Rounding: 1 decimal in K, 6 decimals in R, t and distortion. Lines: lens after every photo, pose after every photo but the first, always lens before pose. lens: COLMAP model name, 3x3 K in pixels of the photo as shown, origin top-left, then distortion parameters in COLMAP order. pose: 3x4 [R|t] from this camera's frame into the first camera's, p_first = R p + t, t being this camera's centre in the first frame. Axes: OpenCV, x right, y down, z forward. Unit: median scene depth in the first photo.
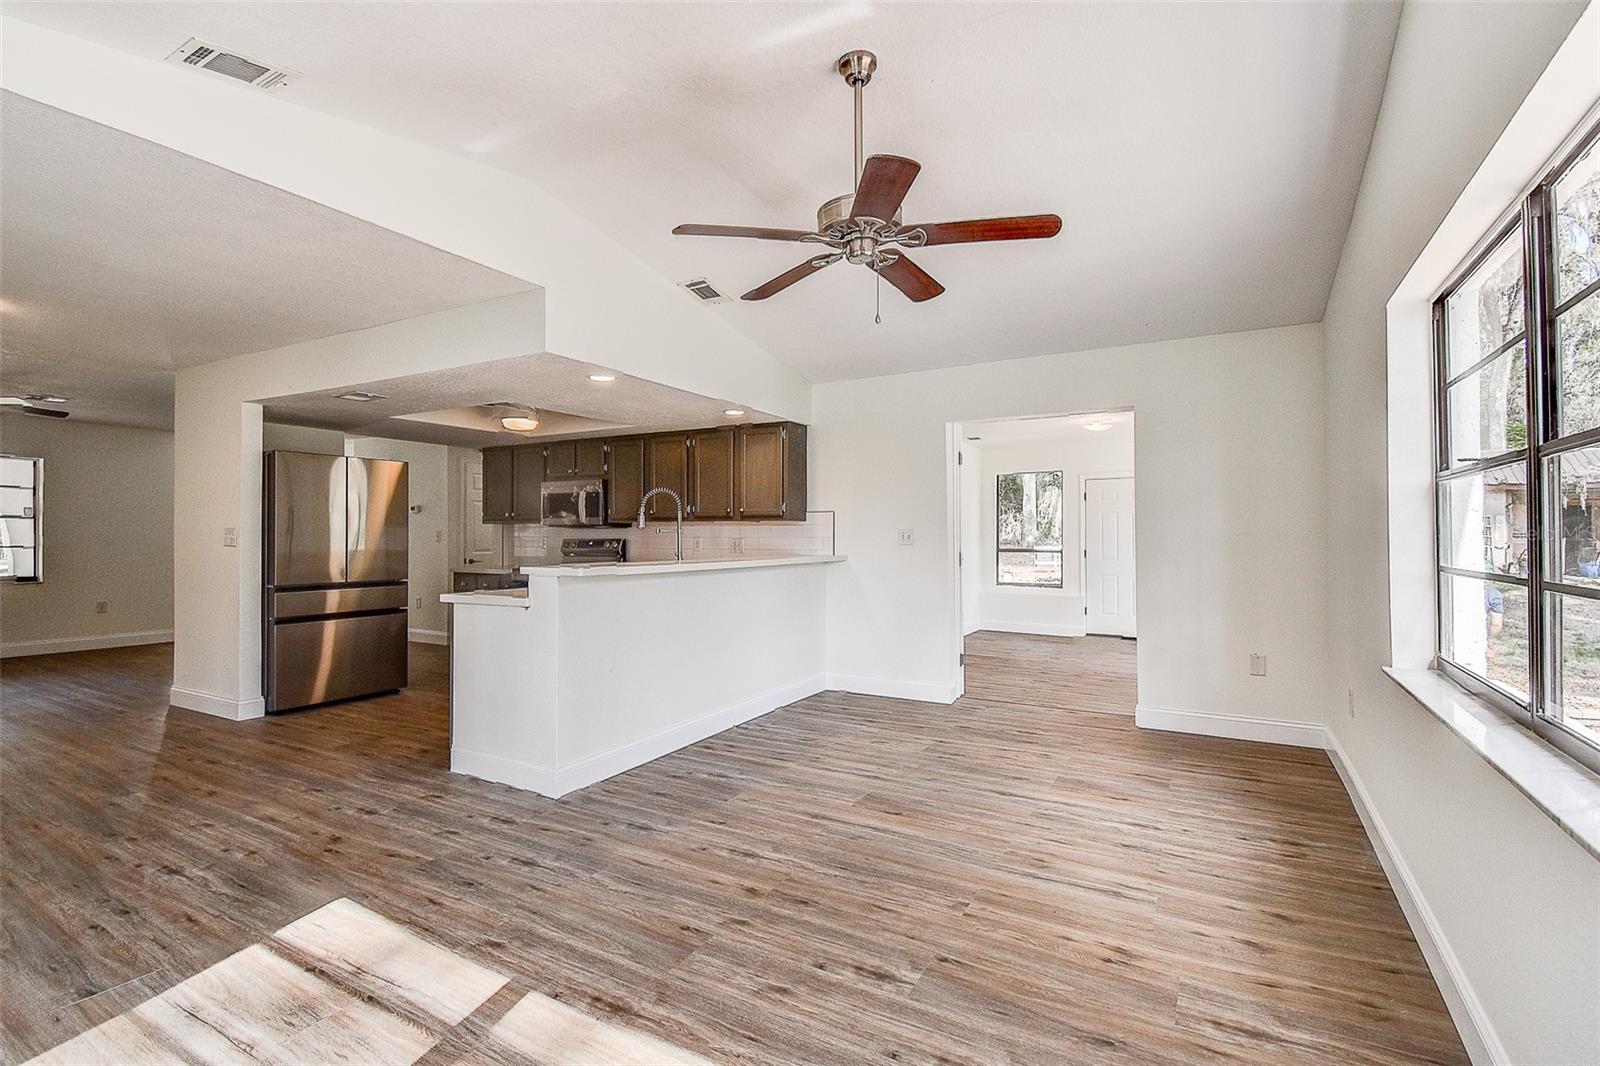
lens RADIAL K [[735.7, 0, 795.0], [0, 735.7, 530.4], [0, 0, 1]] dist [0.034515, -0.028181]
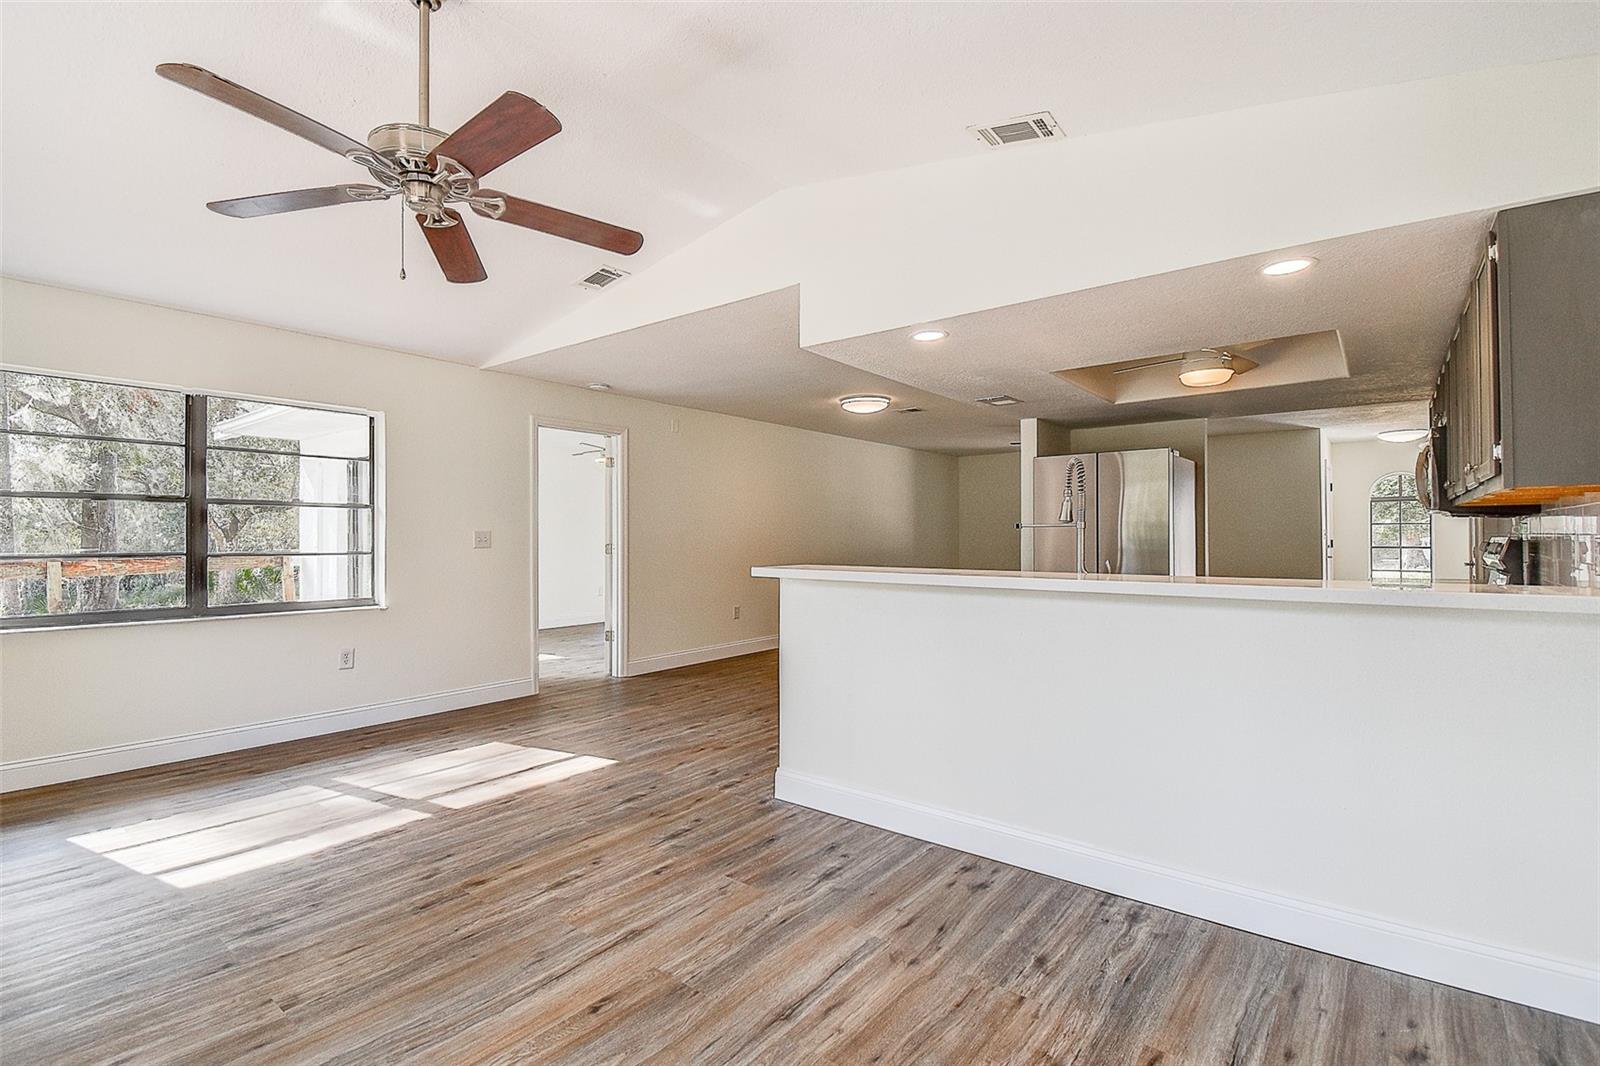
lens RADIAL K [[735.7, 0, 795.0], [0, 735.7, 530.4], [0, 0, 1]] dist [0.034515, -0.028181]
pose [[-0.152236, -0.005373, -0.988330, 0.454645], [0.011424, 0.999909, -0.007195, 0.006801], [0.988278, -0.012386, -0.152161, 0.814482]]
